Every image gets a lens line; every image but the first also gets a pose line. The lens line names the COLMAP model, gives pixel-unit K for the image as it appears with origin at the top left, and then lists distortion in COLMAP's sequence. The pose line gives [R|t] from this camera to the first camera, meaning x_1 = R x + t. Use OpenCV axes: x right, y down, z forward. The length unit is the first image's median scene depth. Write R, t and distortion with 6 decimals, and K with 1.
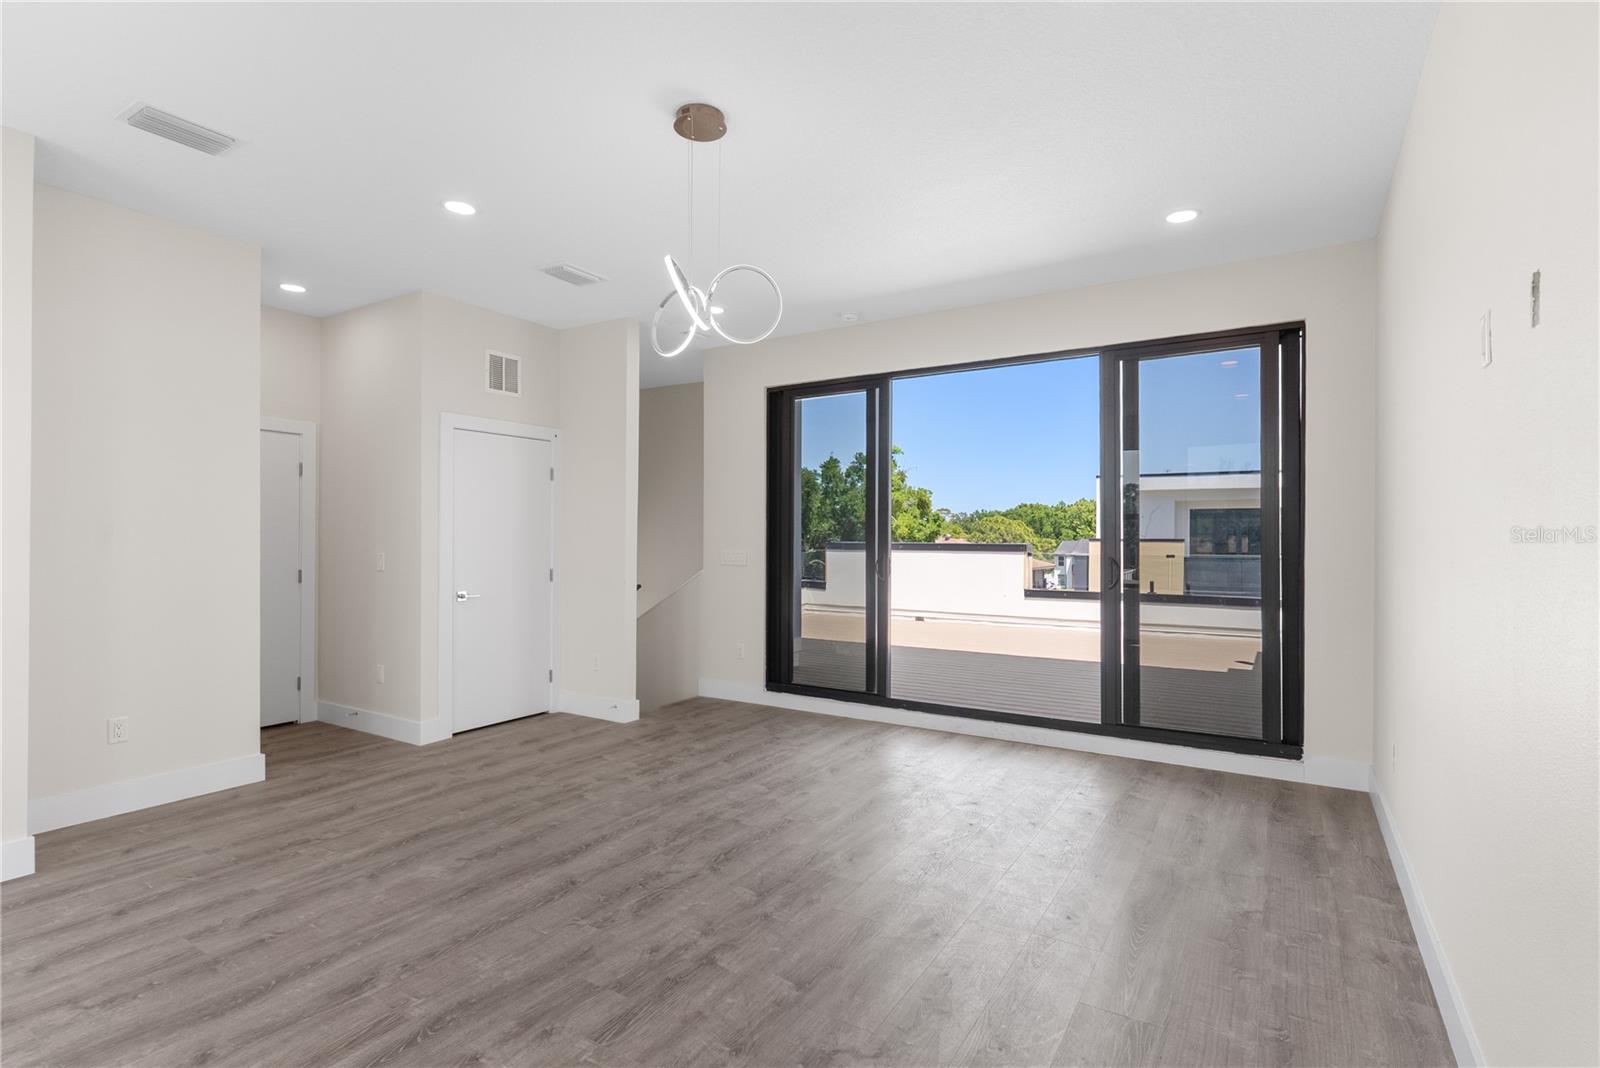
lens RADIAL K [[768.6, 0, 796.7], [0, 768.6, 533.7], [0, 0, 1]] dist [0.004132, -0.000929]
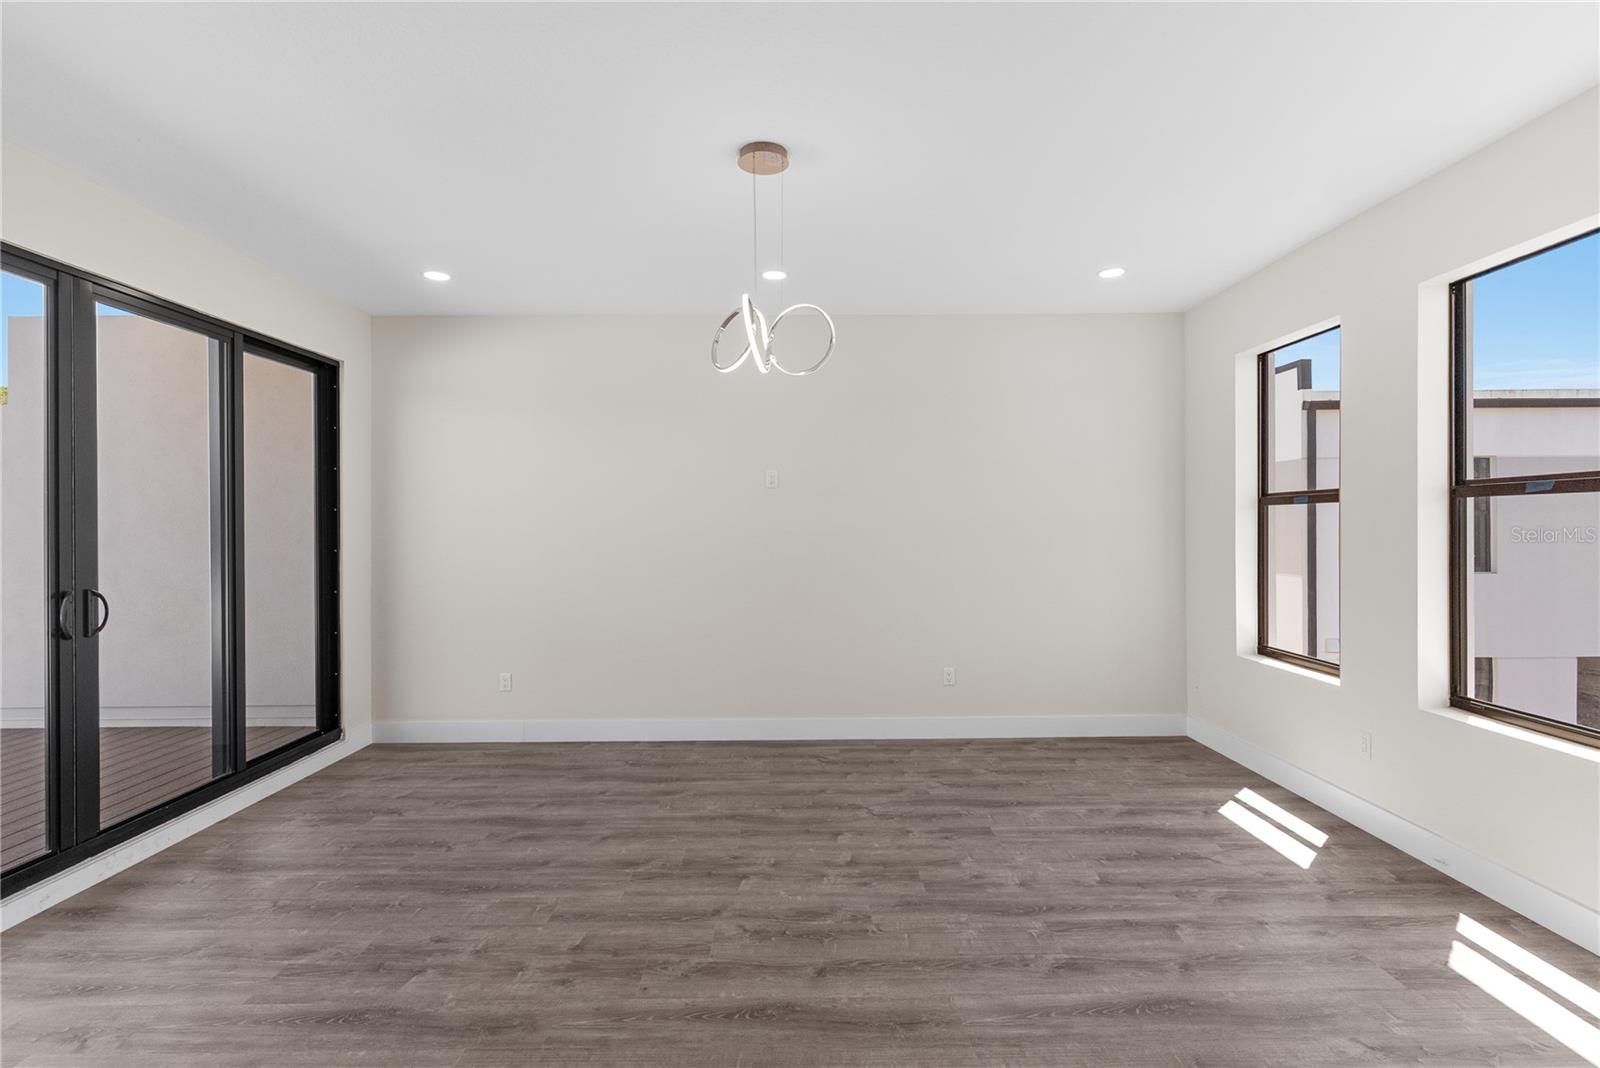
lens RADIAL K [[768.6, 0, 799.3], [0, 768.6, 529.8], [0, 0, 1]] dist [0.004132, -0.000929]
pose [[-0.538020, -0.004267, 0.842921, -0.886559], [0.000143, 0.999987, 0.005154, -0.035659], [-0.842932, 0.002894, -0.538012, 1.317313]]
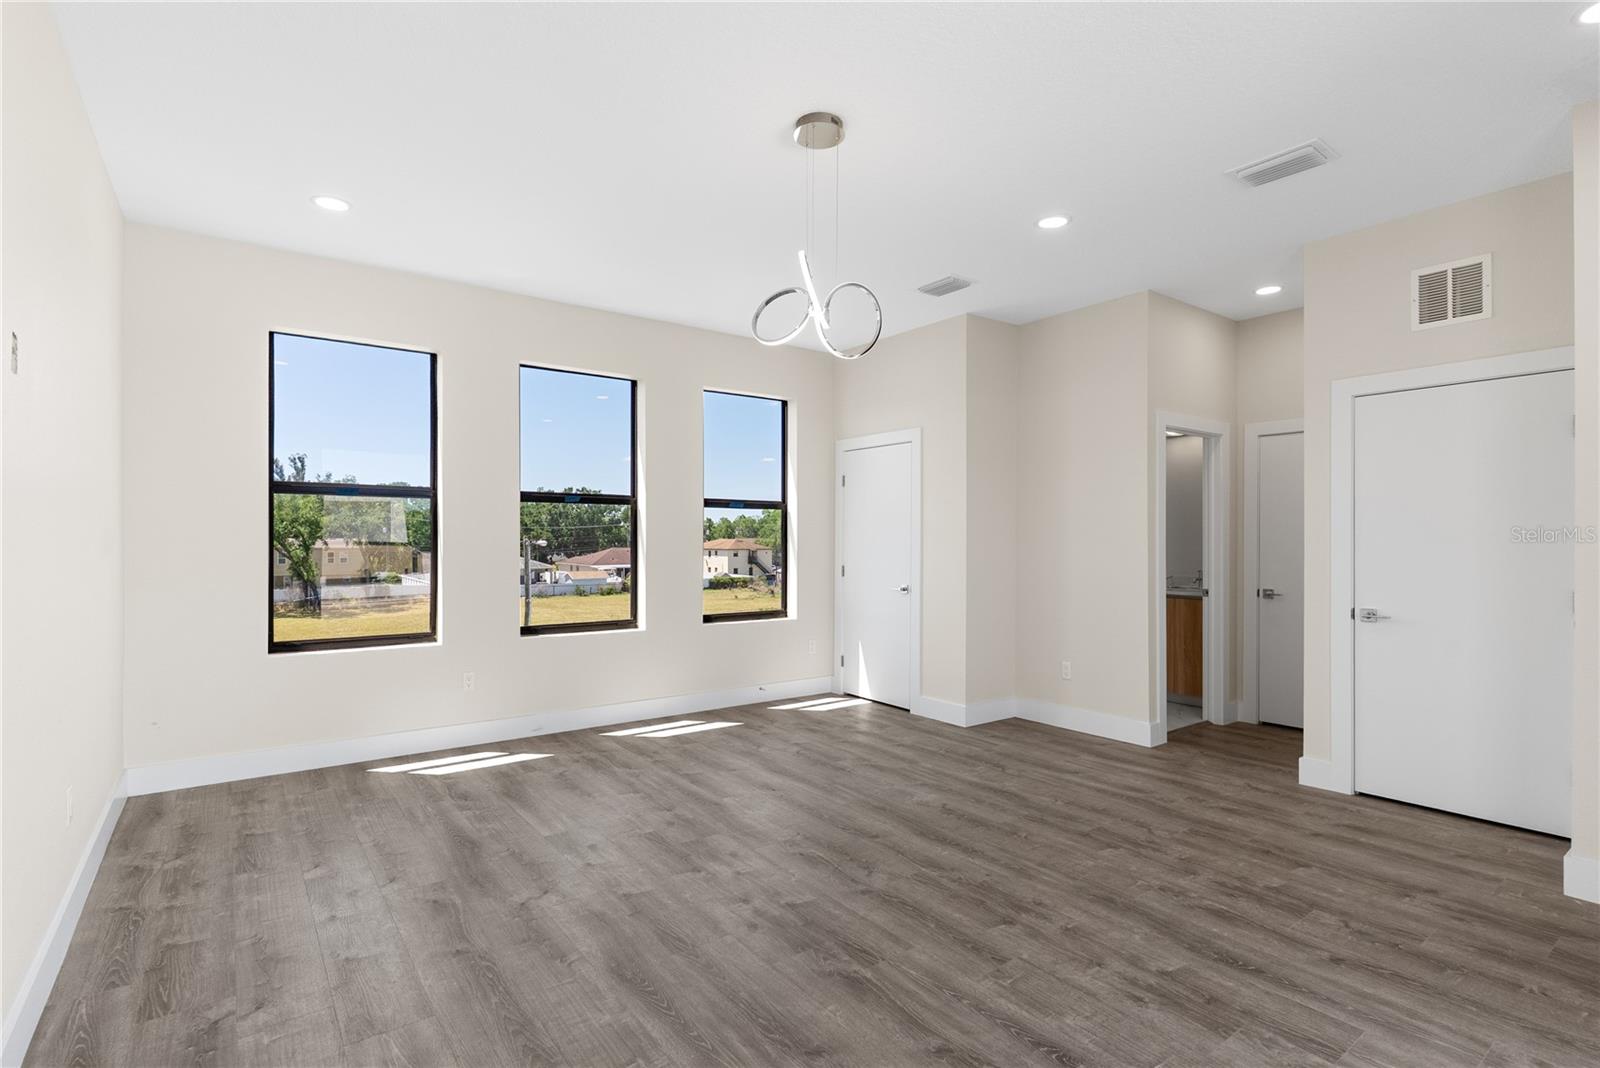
lens RADIAL K [[768.6, 0, 808.7], [0, 768.6, 537.9], [0, 0, 1]] dist [0.004132, -0.000929]
pose [[-0.349088, -0.006298, -0.937069, 0.729228], [0.001979, 0.999970, -0.007458, 0.015207], [0.937088, -0.004458, -0.349066, 1.168587]]
